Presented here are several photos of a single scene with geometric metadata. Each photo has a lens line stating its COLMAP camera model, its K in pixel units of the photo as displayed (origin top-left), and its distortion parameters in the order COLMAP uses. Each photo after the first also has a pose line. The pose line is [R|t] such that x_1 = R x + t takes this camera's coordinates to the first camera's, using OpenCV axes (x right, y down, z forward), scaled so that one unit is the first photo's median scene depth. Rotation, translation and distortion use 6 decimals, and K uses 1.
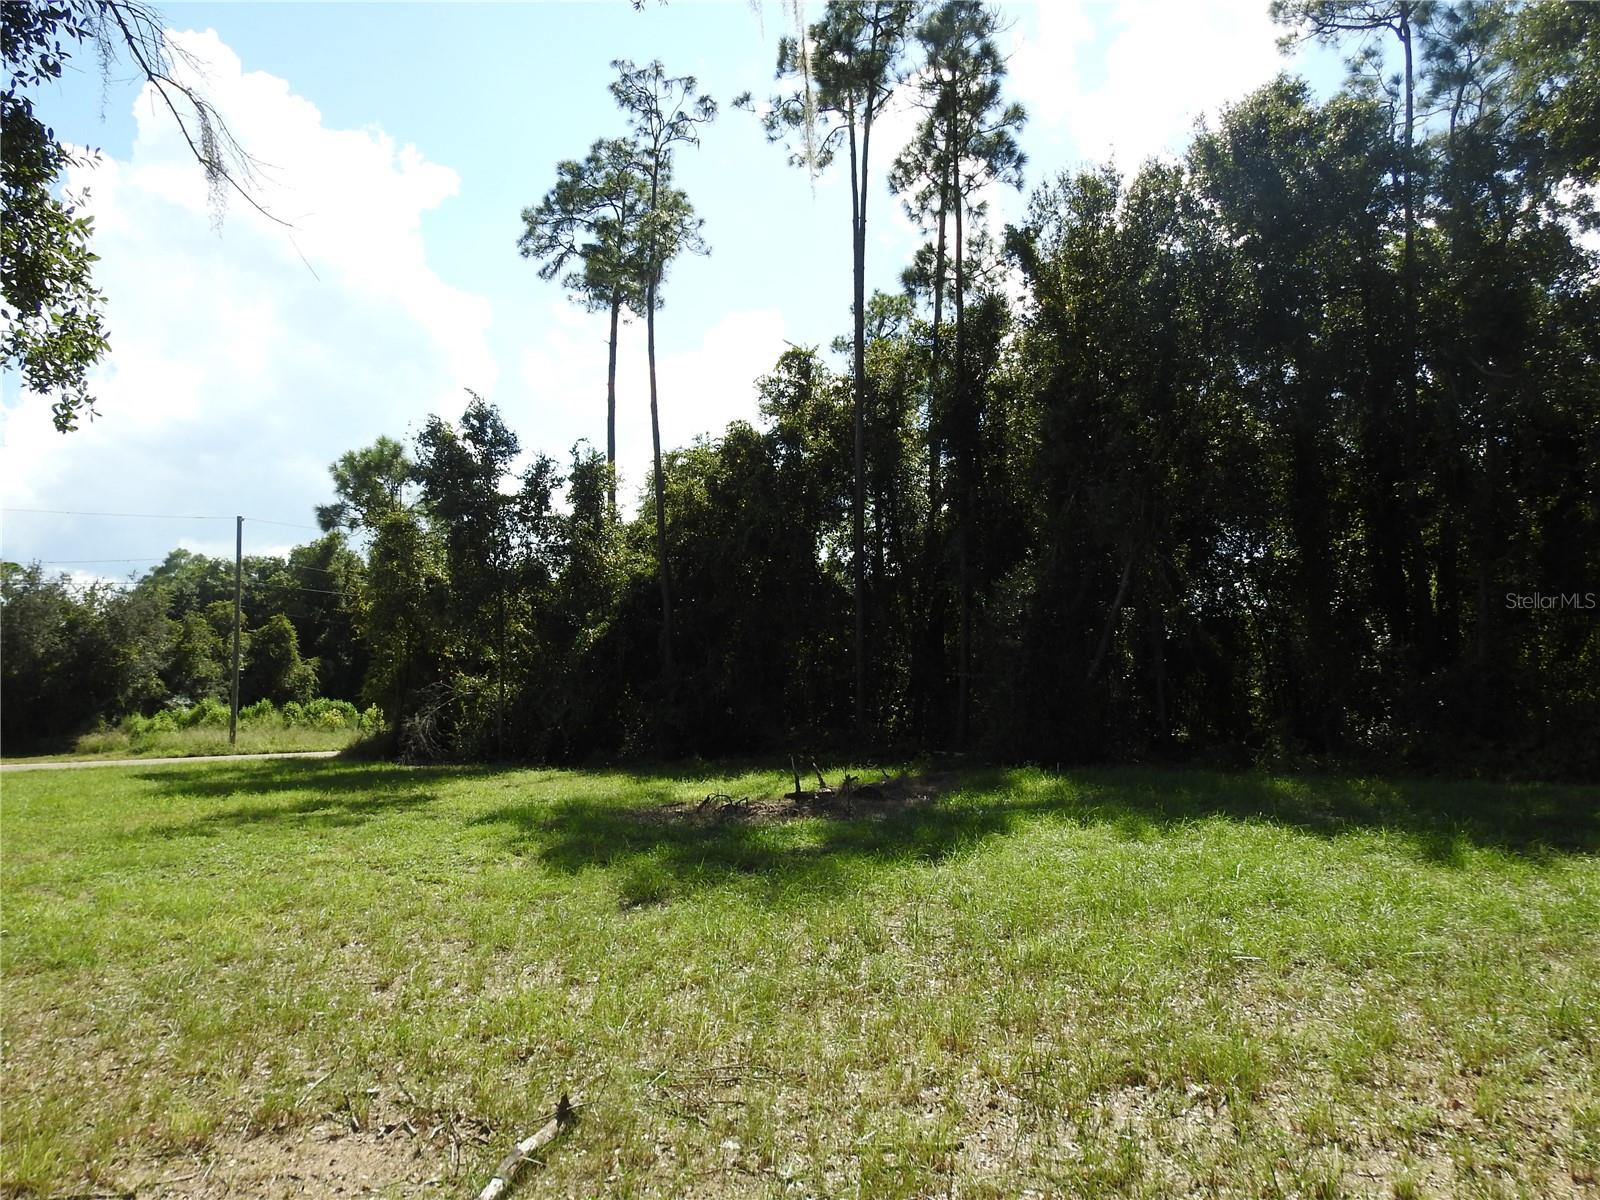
lens RADIAL K [[1163.3, 0, 807.8], [0, 1163.3, 603.8], [0, 0, 1]] dist [0.000490, 0.005051]
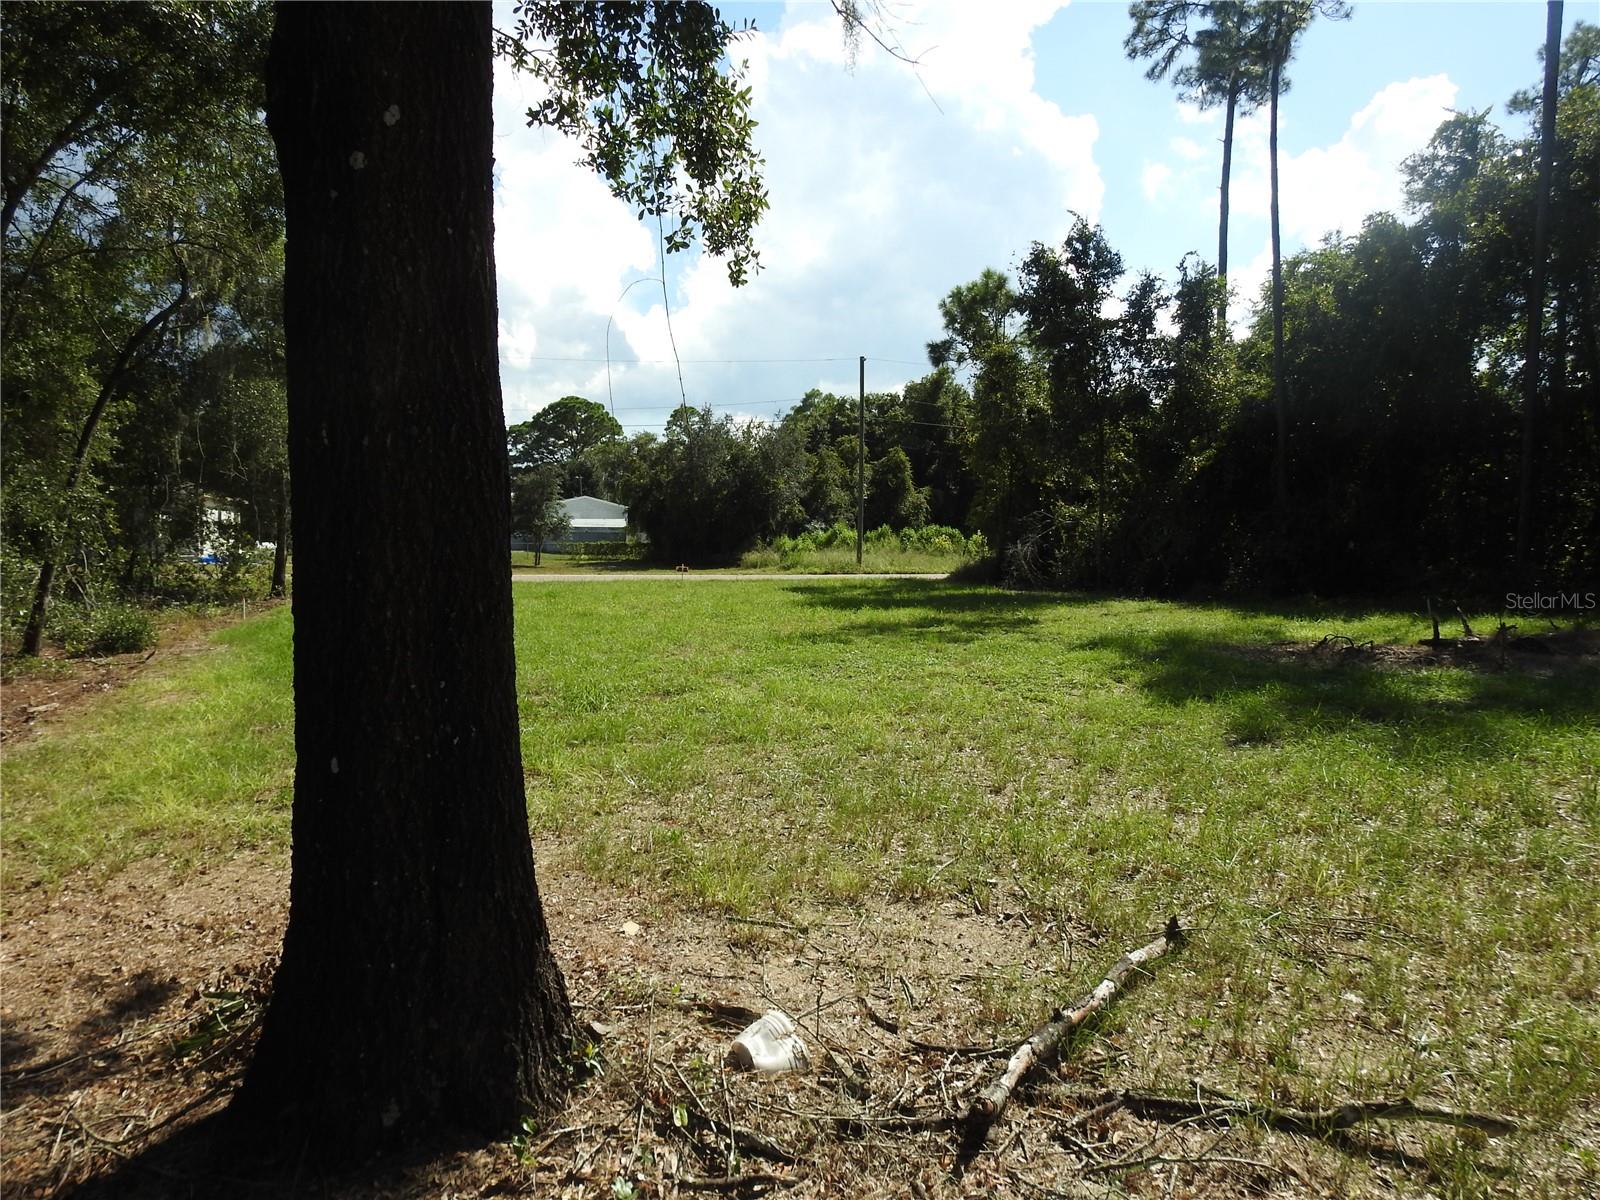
lens RADIAL K [[1163.3, 0, 796.0], [0, 1163.3, 601.9], [0, 0, 1]] dist [0.000490, 0.005051]
pose [[0.872482, 0.049028, -0.486181, -0.002314], [0.021431, 0.990157, 0.138310, 0.000396], [0.488177, -0.131092, 0.862843, -0.000159]]
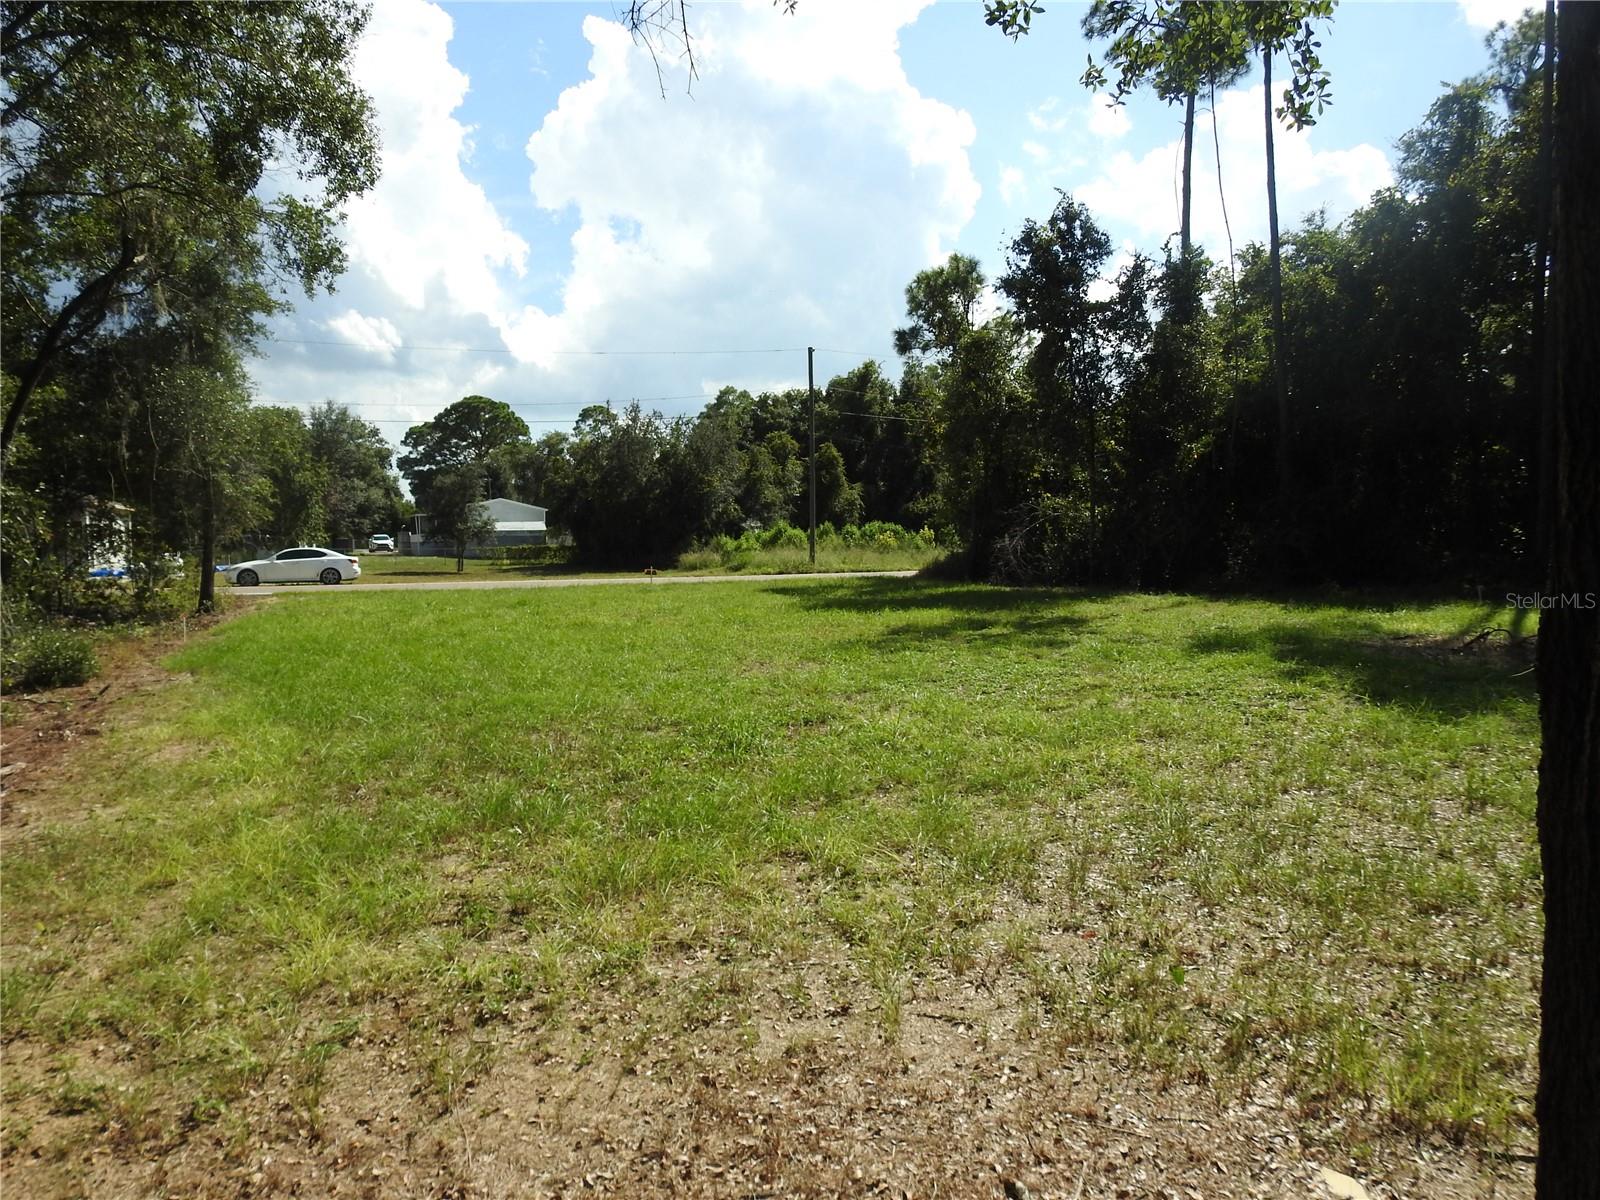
lens RADIAL K [[1163.3, 0, 798.9], [0, 1163.3, 602.9], [0, 0, 1]] dist [0.000490, 0.005051]
pose [[0.913408, 0.027645, -0.406106, -0.094461], [0.033148, 0.989325, 0.141904, 0.005253], [0.405693, -0.143078, 0.902741, 0.023765]]
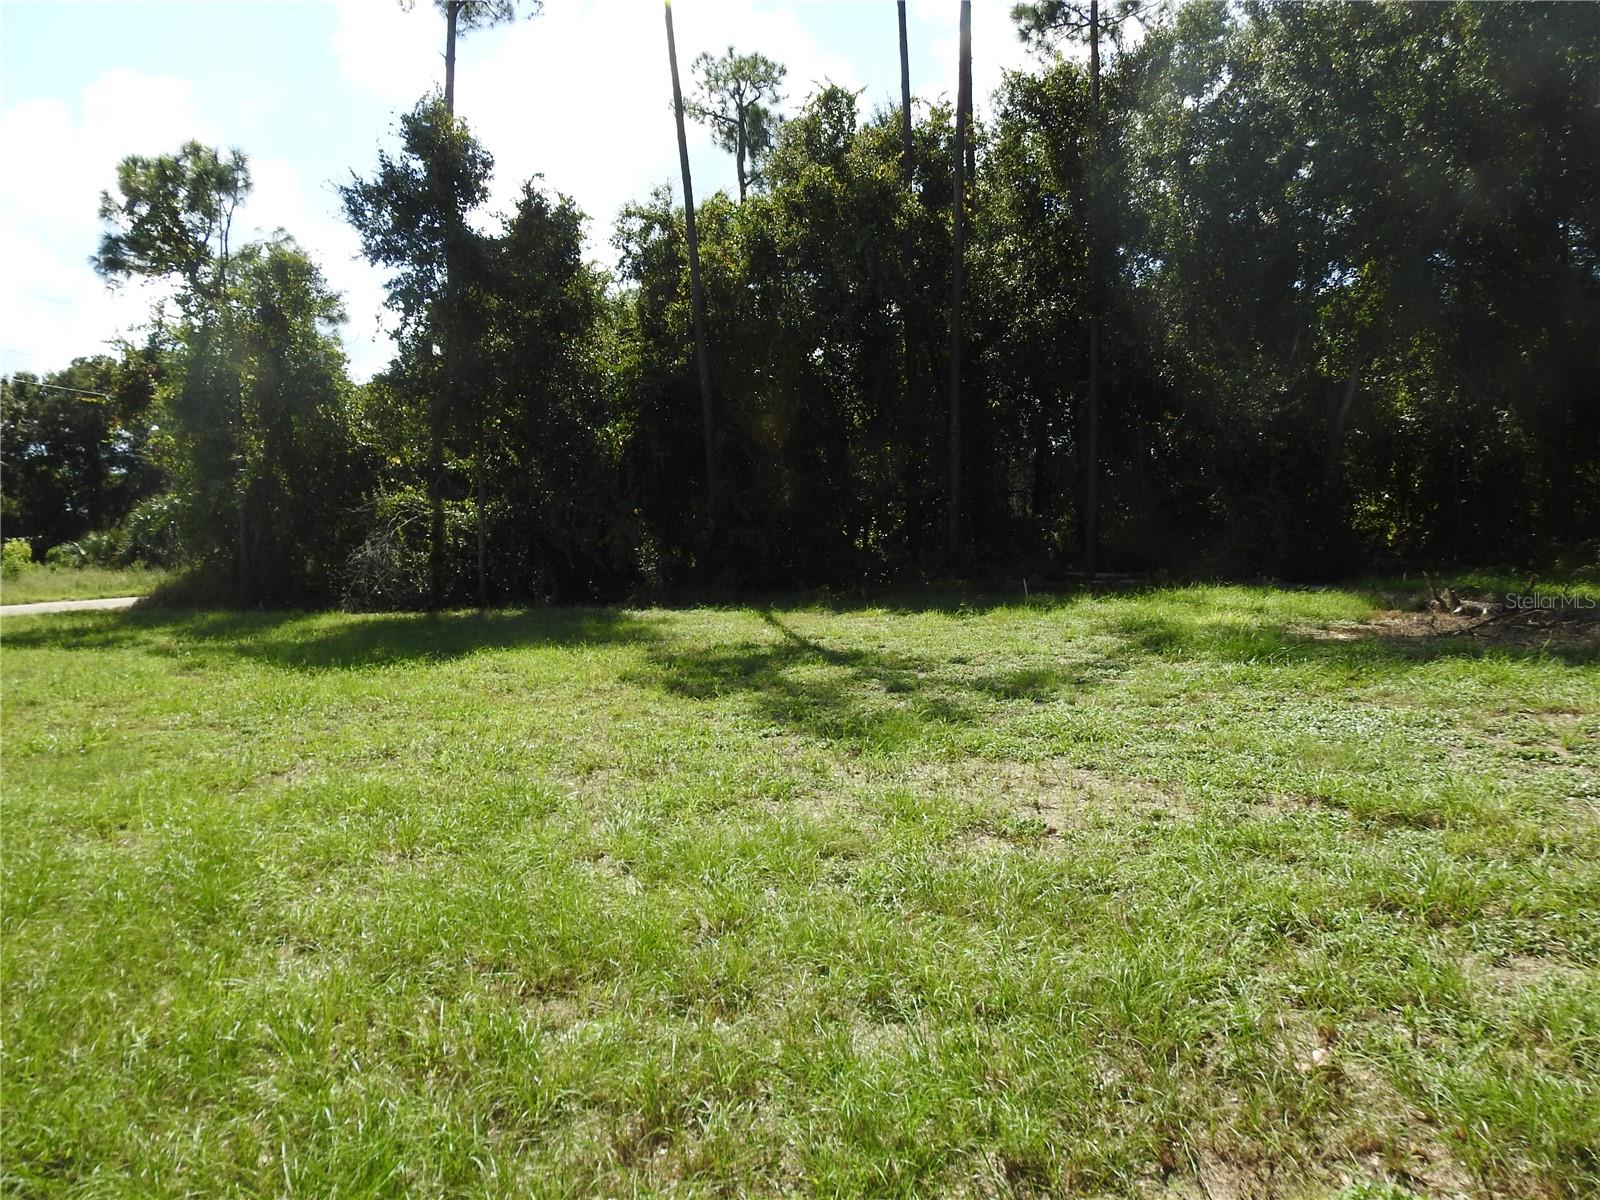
lens RADIAL K [[1163.3, 0, 798.1], [0, 1163.3, 608.0], [0, 0, 1]] dist [0.000490, 0.005051]
pose [[0.911468, -0.031935, 0.410129, -0.393092], [-0.023782, 0.991224, 0.130036, 0.037090], [-0.410683, -0.128277, 0.902710, 0.239742]]
